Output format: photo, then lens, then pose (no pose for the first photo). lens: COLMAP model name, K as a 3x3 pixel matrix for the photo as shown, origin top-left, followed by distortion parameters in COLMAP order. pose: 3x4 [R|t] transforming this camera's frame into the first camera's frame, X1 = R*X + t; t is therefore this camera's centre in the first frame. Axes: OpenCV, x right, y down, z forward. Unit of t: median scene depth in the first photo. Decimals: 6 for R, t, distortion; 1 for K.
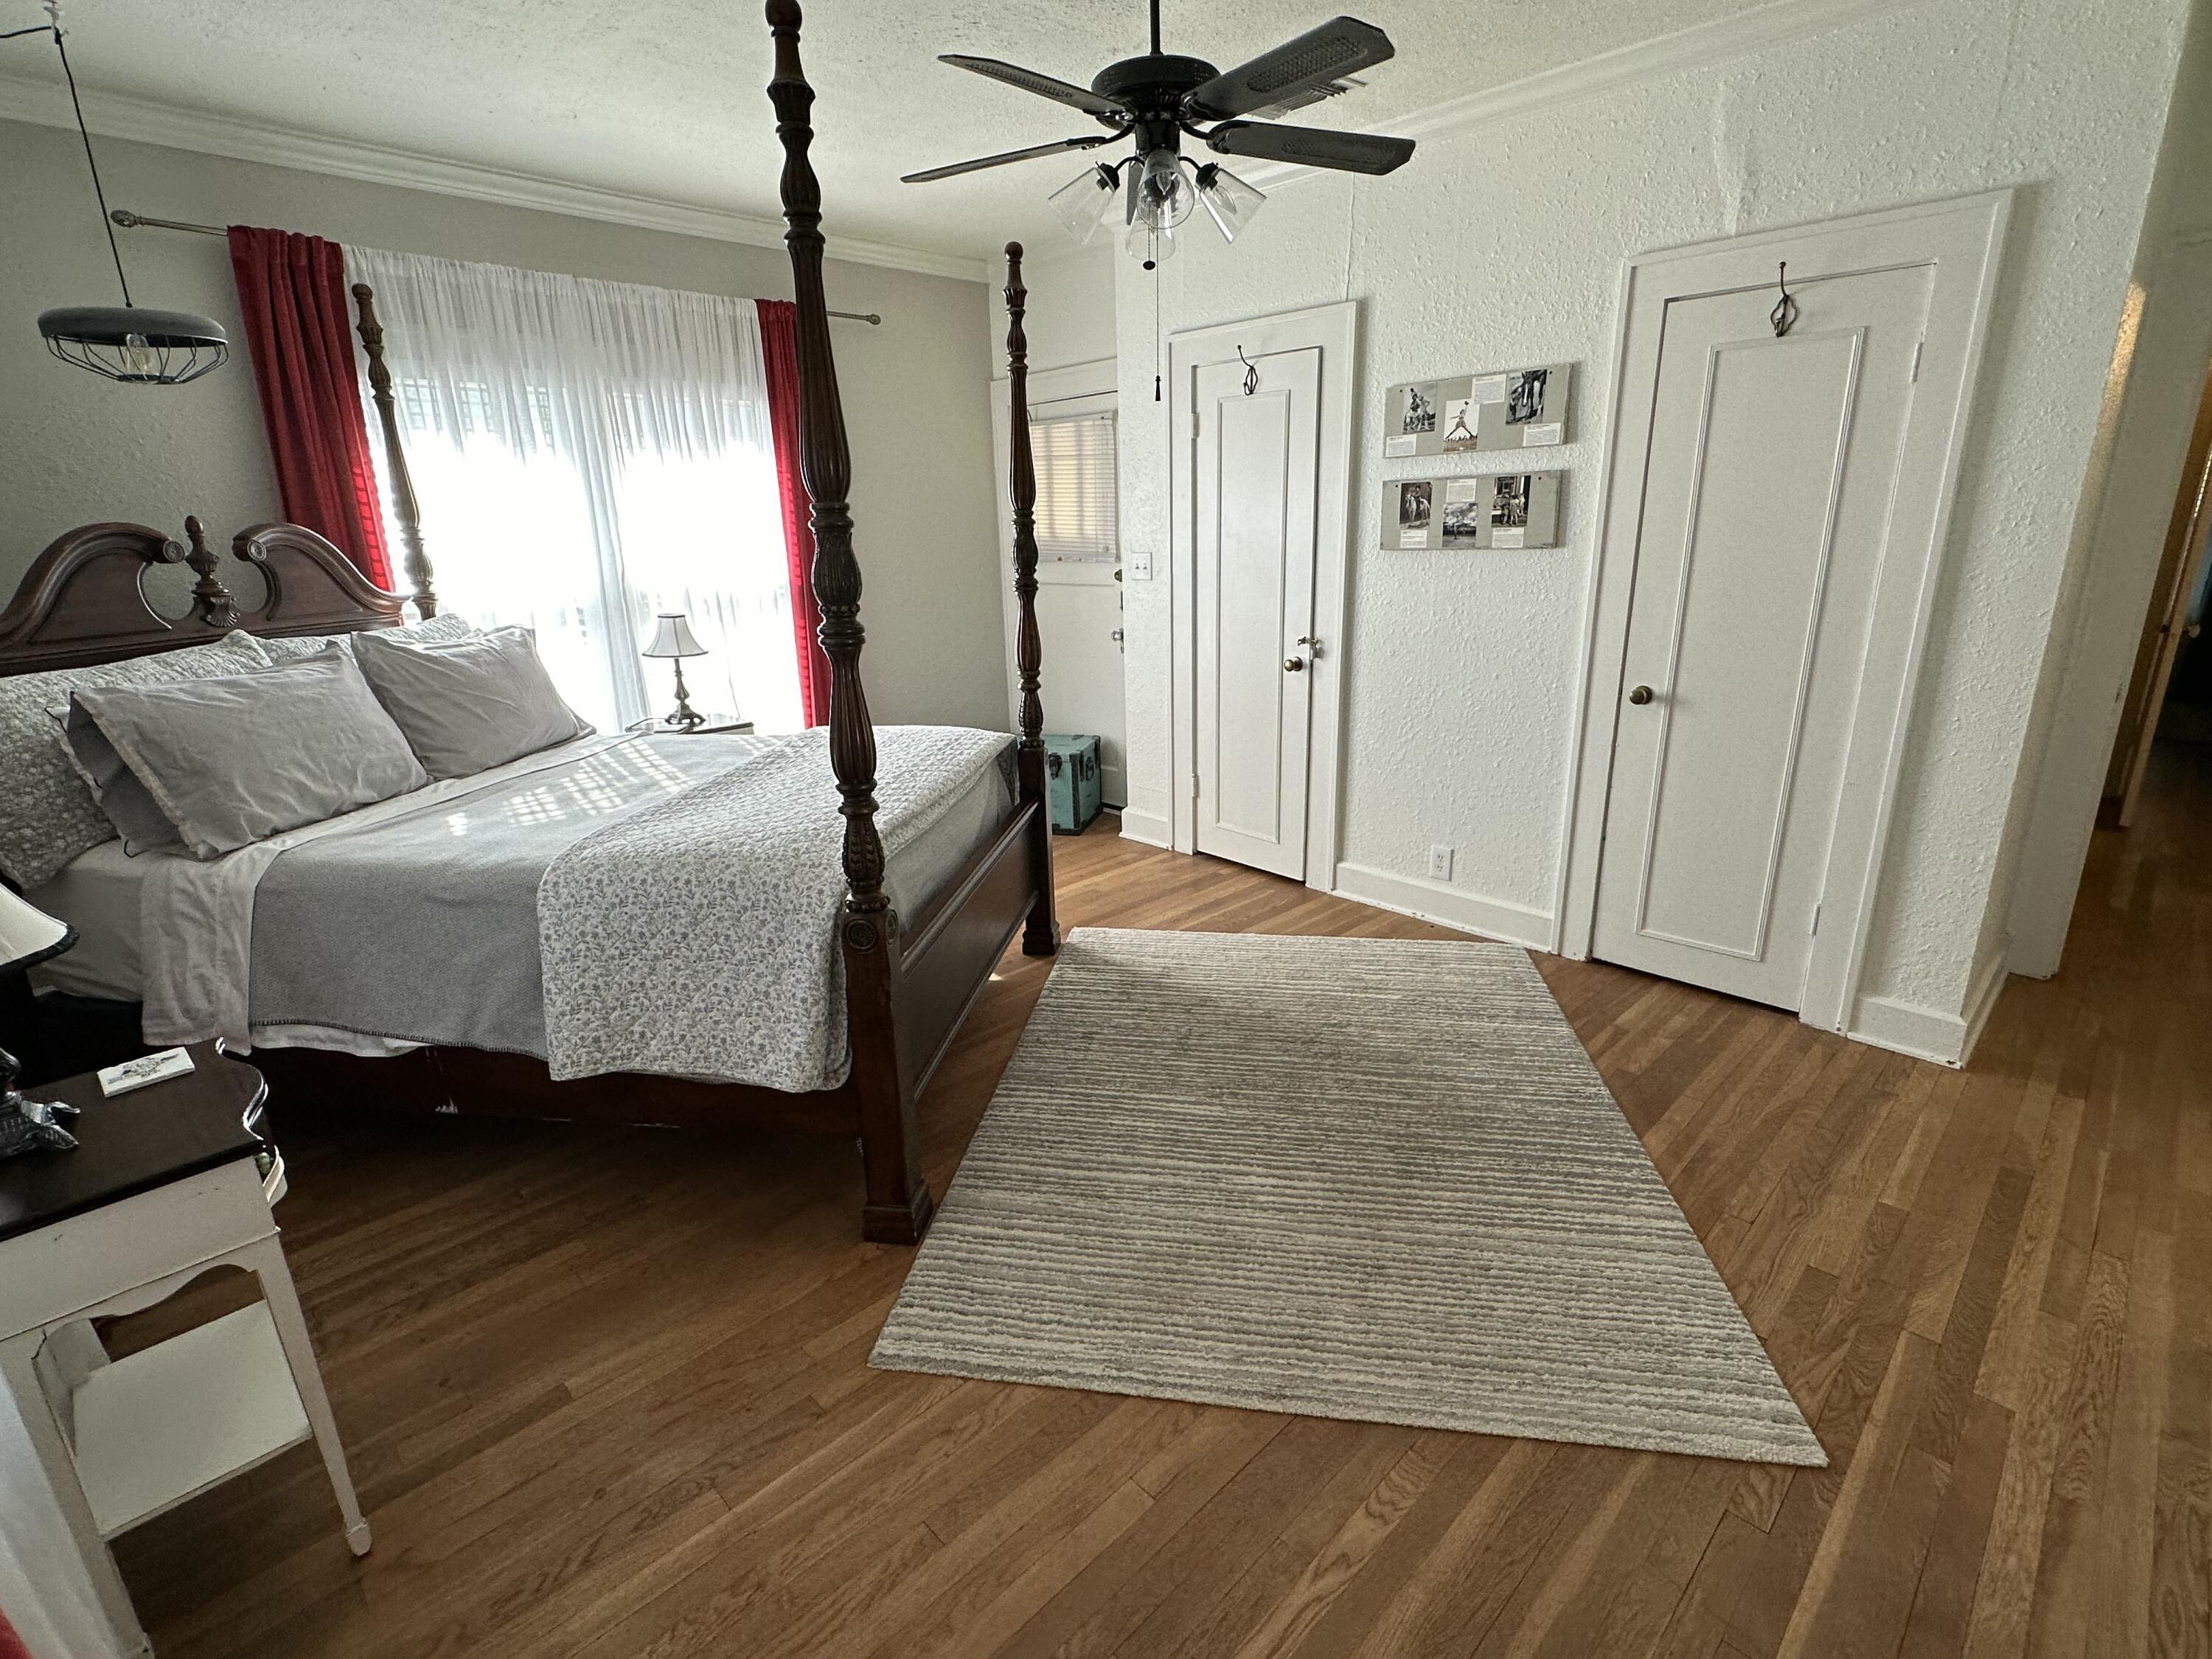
lens RADIAL K [[1051.7, 0, 1109.3], [0, 1051.7, 828.6], [0, 0, 1]] dist [0.000694, -0.000124]
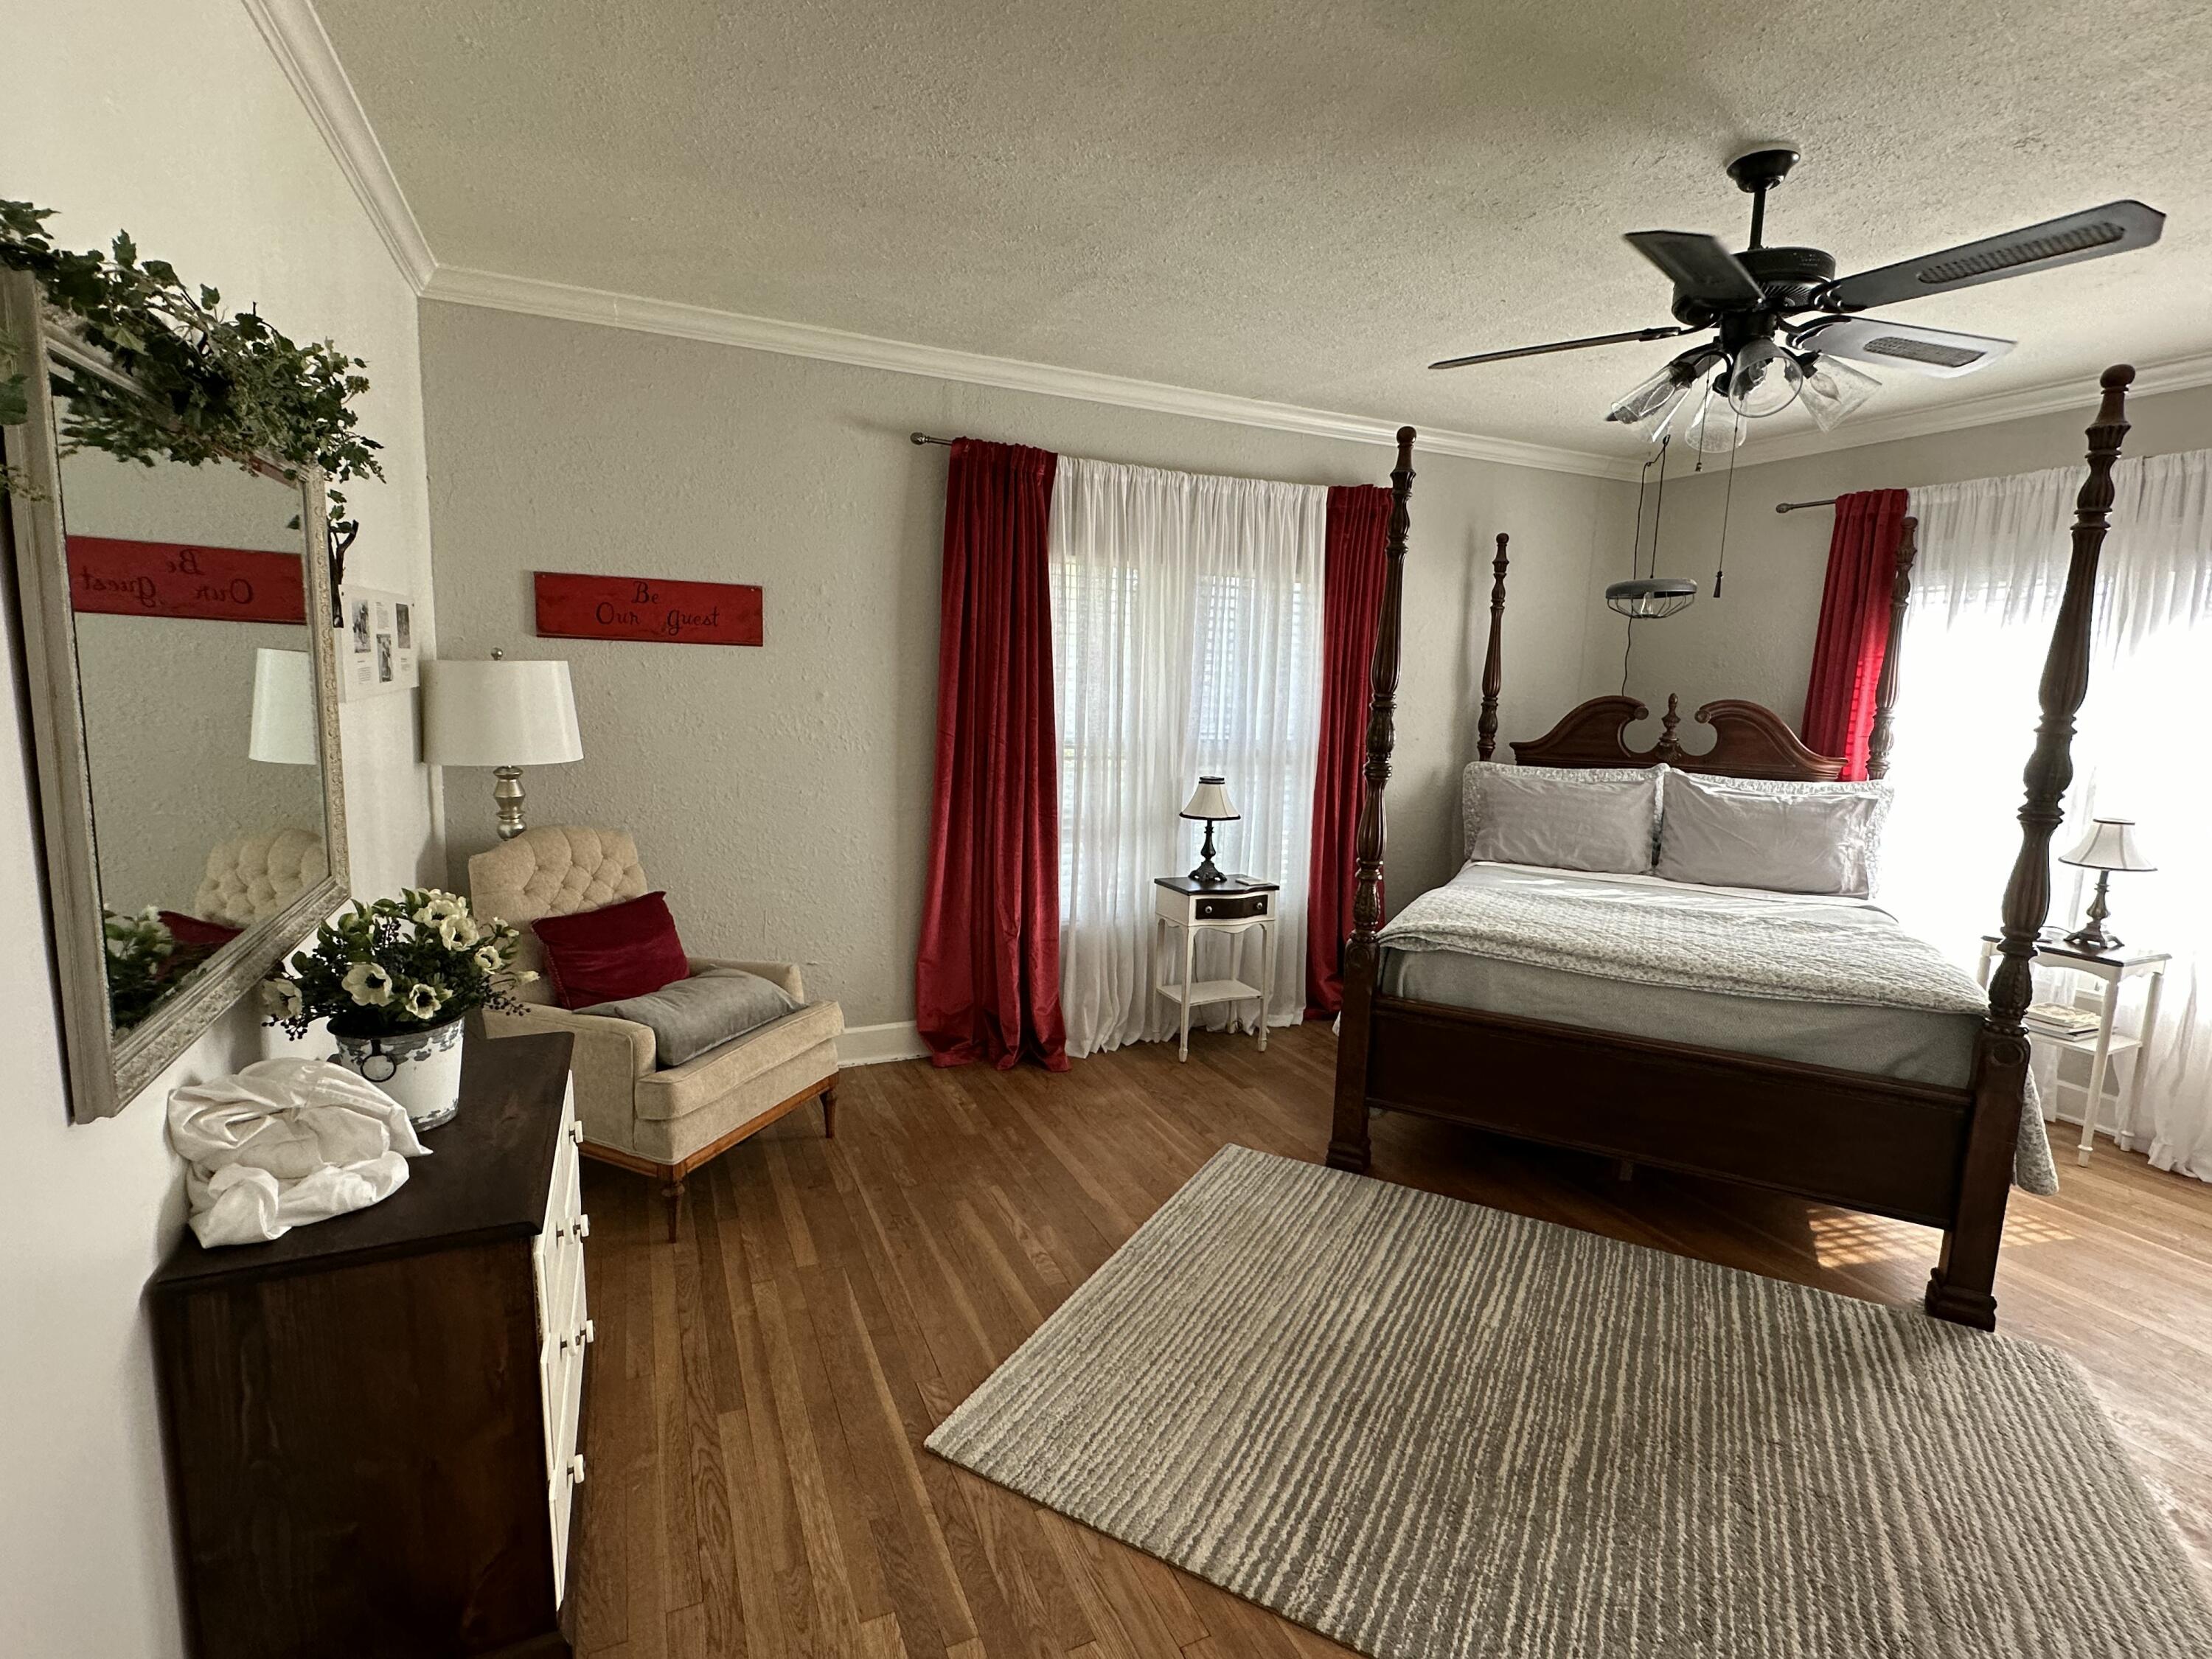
lens RADIAL K [[1051.7, 0, 1104.8], [0, 1051.7, 828.9], [0, 0, 1]] dist [0.000694, -0.000124]
pose [[-0.344644, 0.144715, -0.927512, 0.959316], [-0.283806, 0.925746, 0.249896, -0.259730], [0.894804, 0.349358, -0.277982, 0.739254]]
